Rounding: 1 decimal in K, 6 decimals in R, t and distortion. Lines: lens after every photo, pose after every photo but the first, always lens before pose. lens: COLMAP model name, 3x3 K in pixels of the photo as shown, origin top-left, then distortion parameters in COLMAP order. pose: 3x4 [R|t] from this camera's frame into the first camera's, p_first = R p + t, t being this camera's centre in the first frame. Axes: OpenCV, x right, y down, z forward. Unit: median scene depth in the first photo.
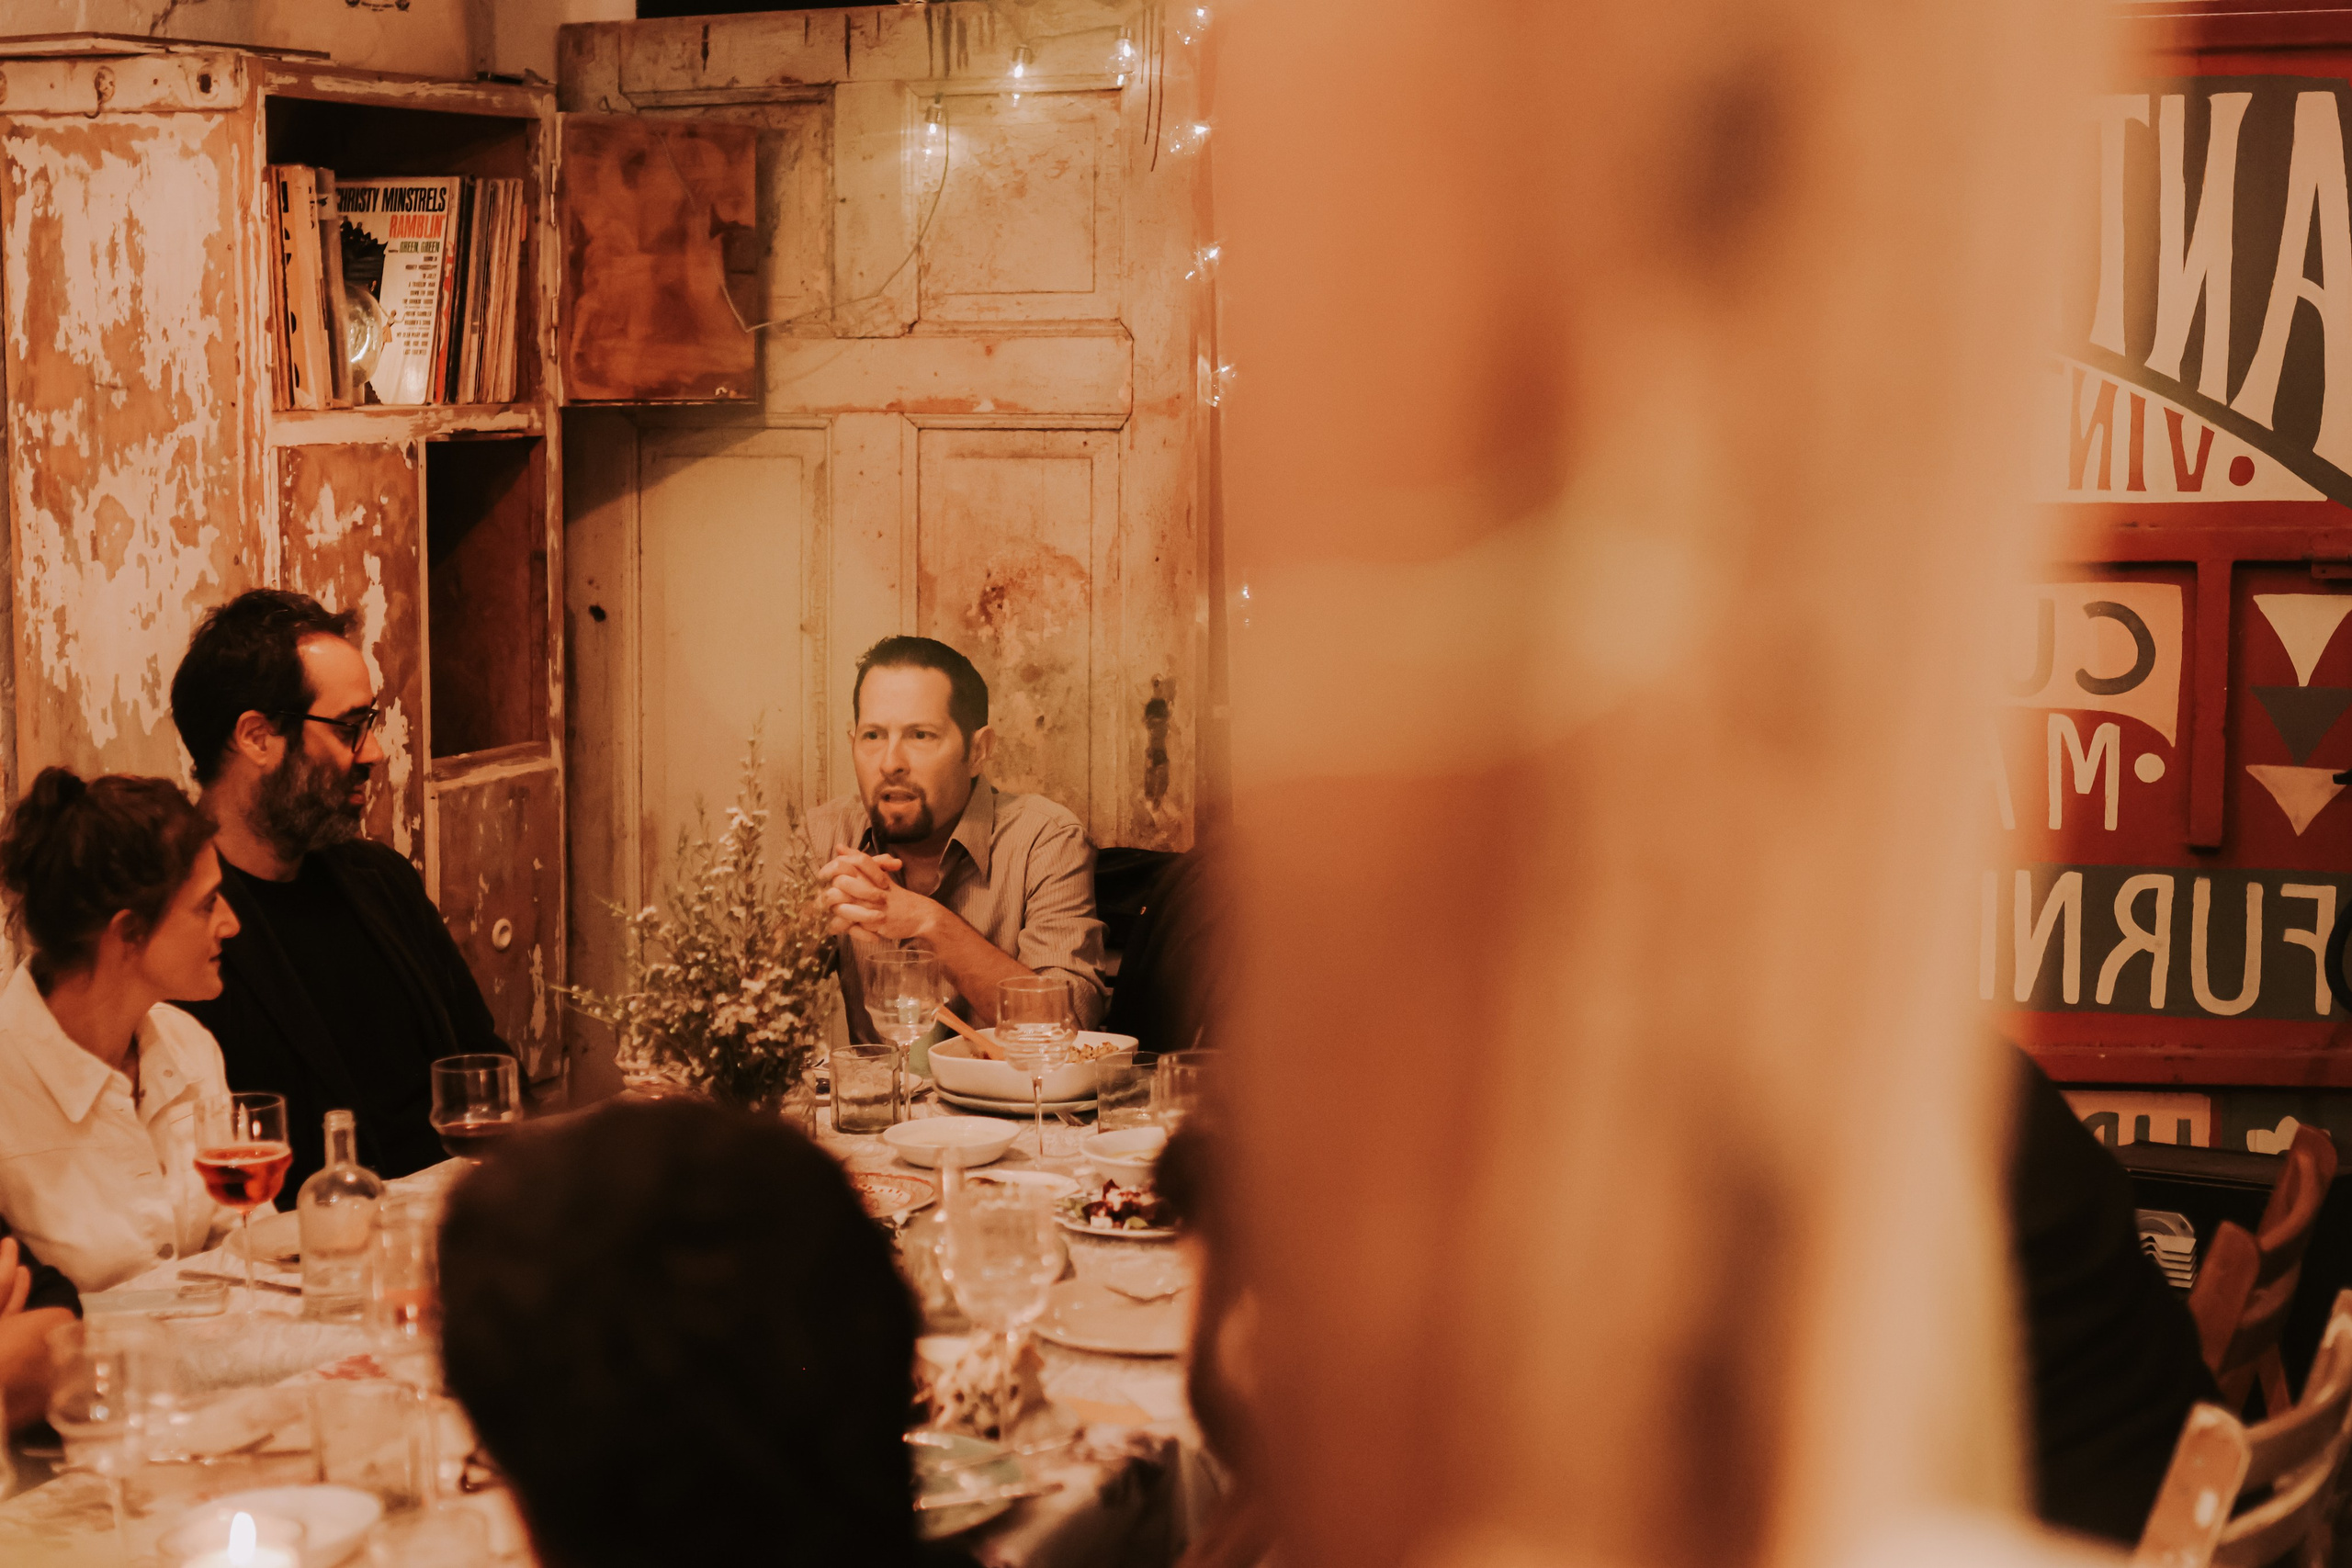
lens RADIAL K [[3679.9, 0, 1176.0], [0, 3679.9, 784.0], [0, 0, 1]] dist [-0.061060, 0.120960]
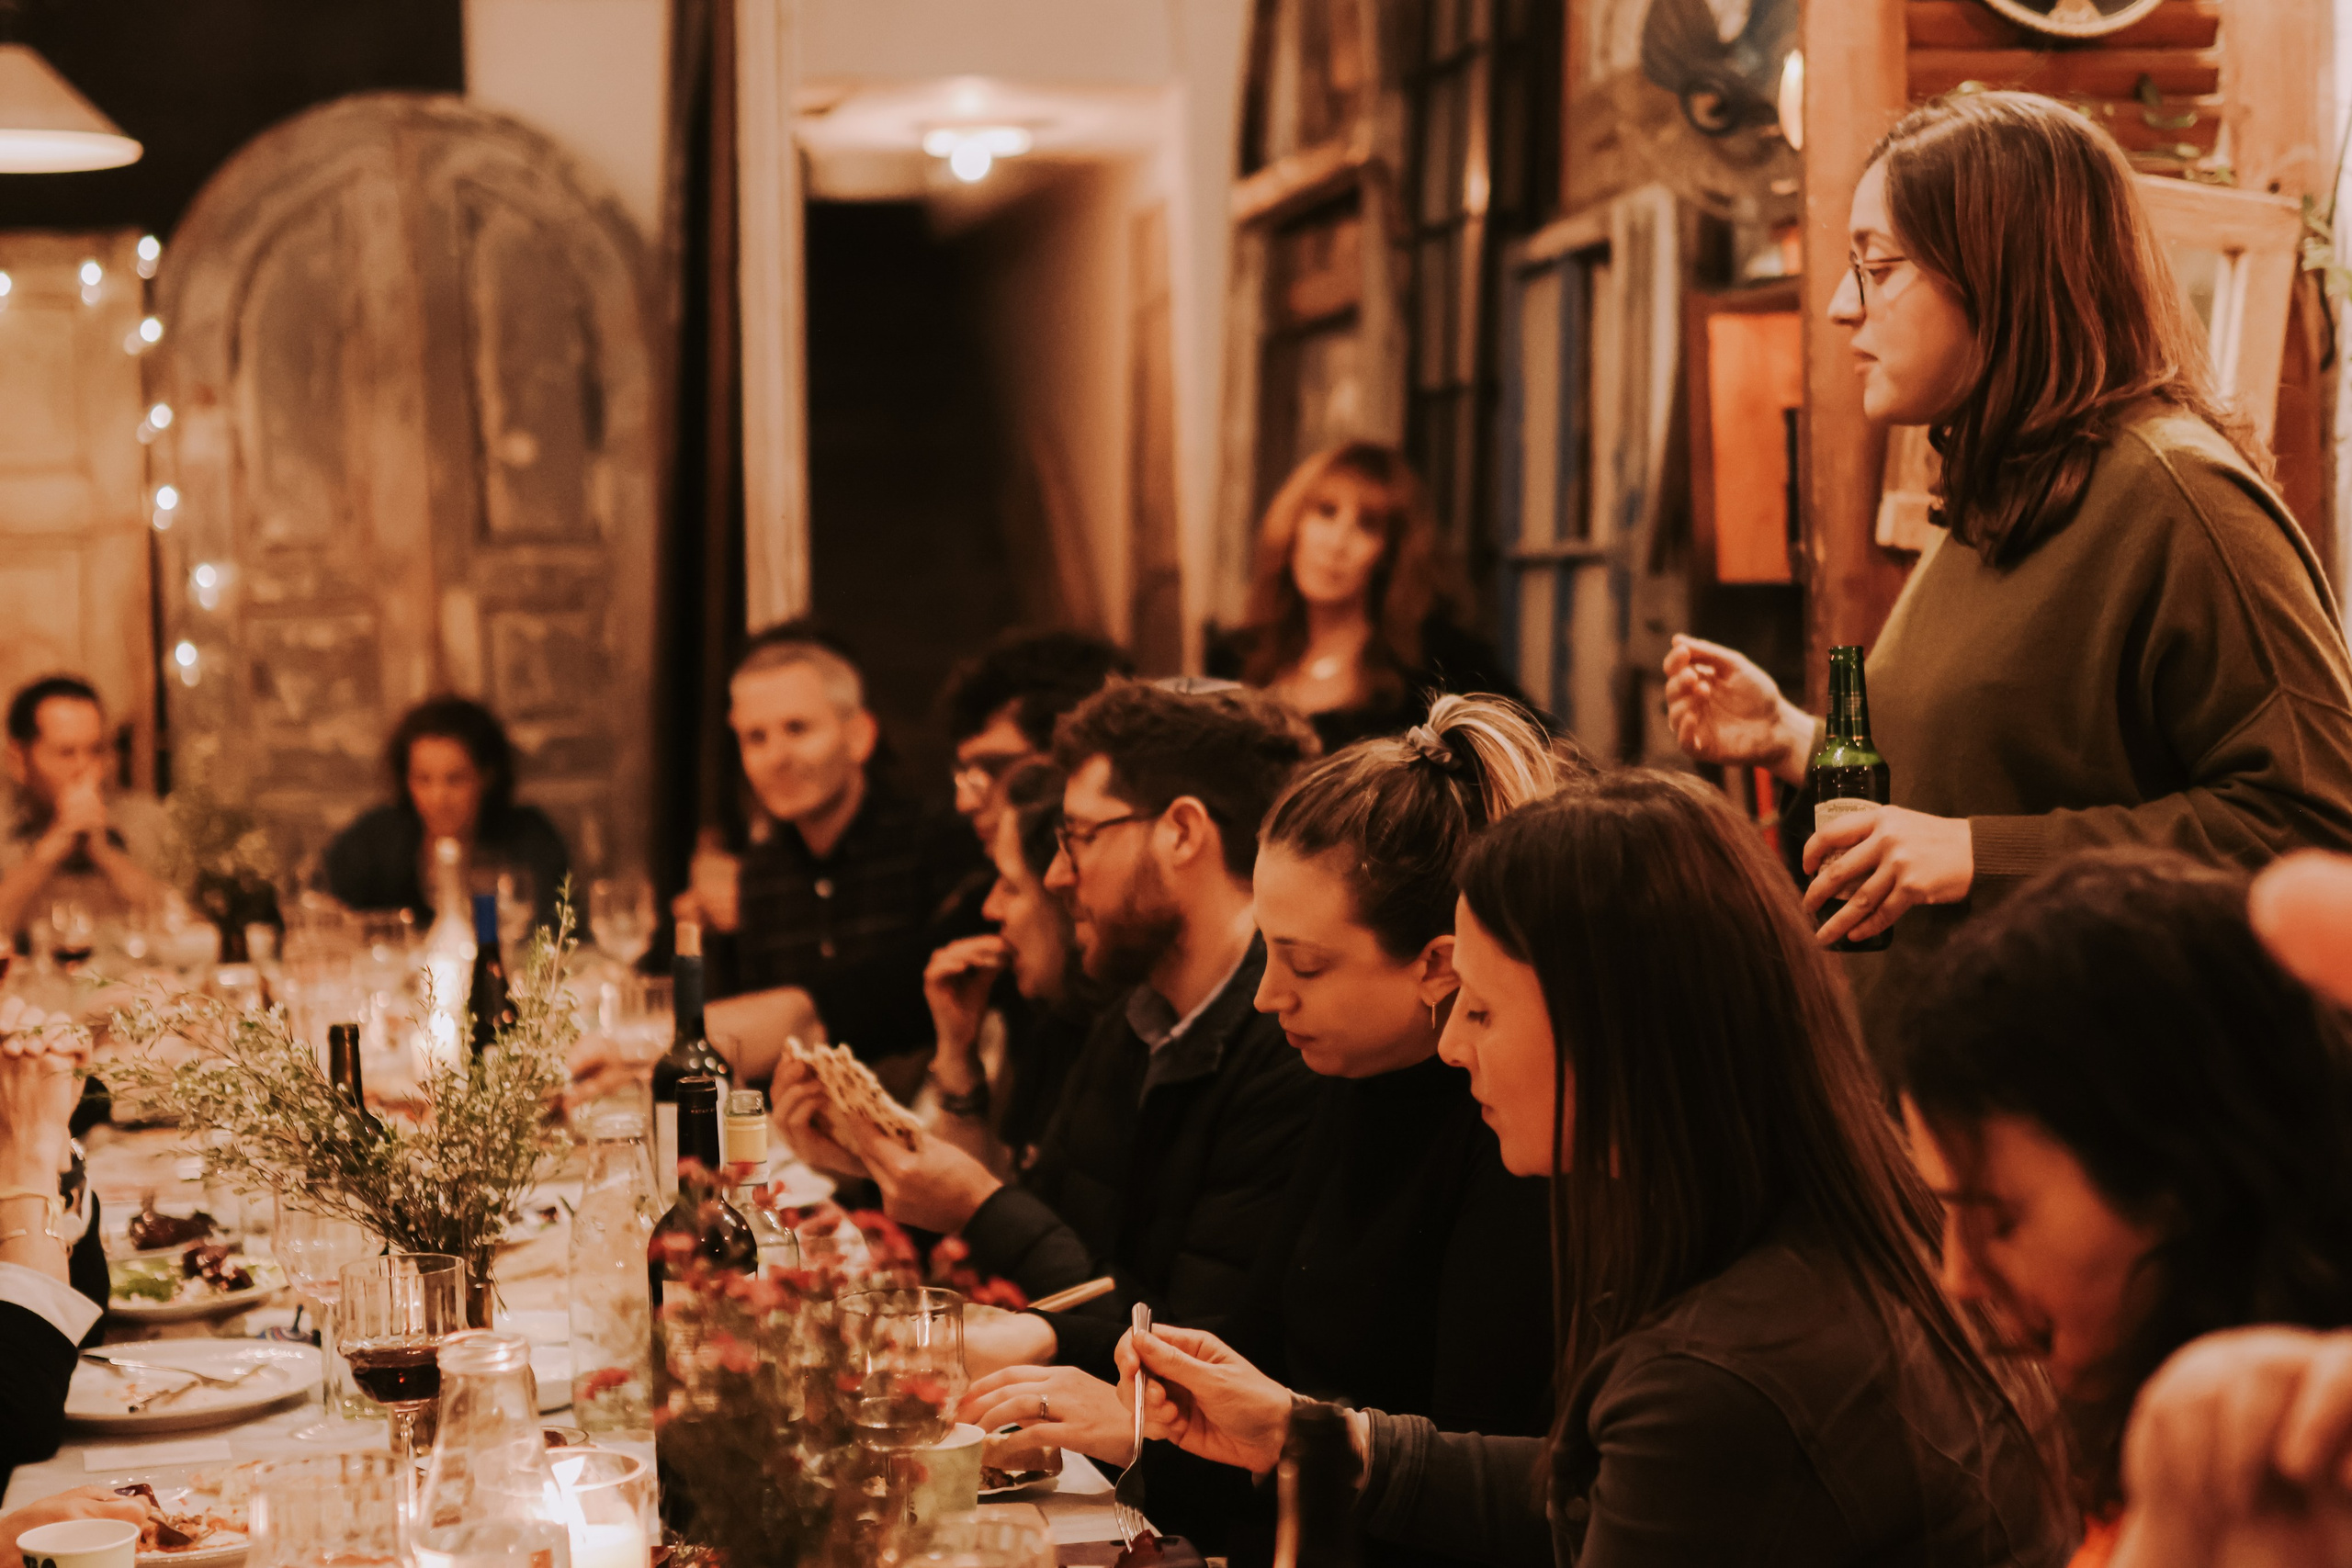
lens RADIAL K [[3751.9, 0, 1176.0], [0, 3751.9, 784.0], [0, 0, 1]] dist [-0.029210, -0.015032]
pose [[0.802490, -0.034553, 0.595664, -0.533294], [0.082794, 0.995112, -0.053818, 0.106162], [-0.590893, 0.092506, 0.801429, -0.376098]]
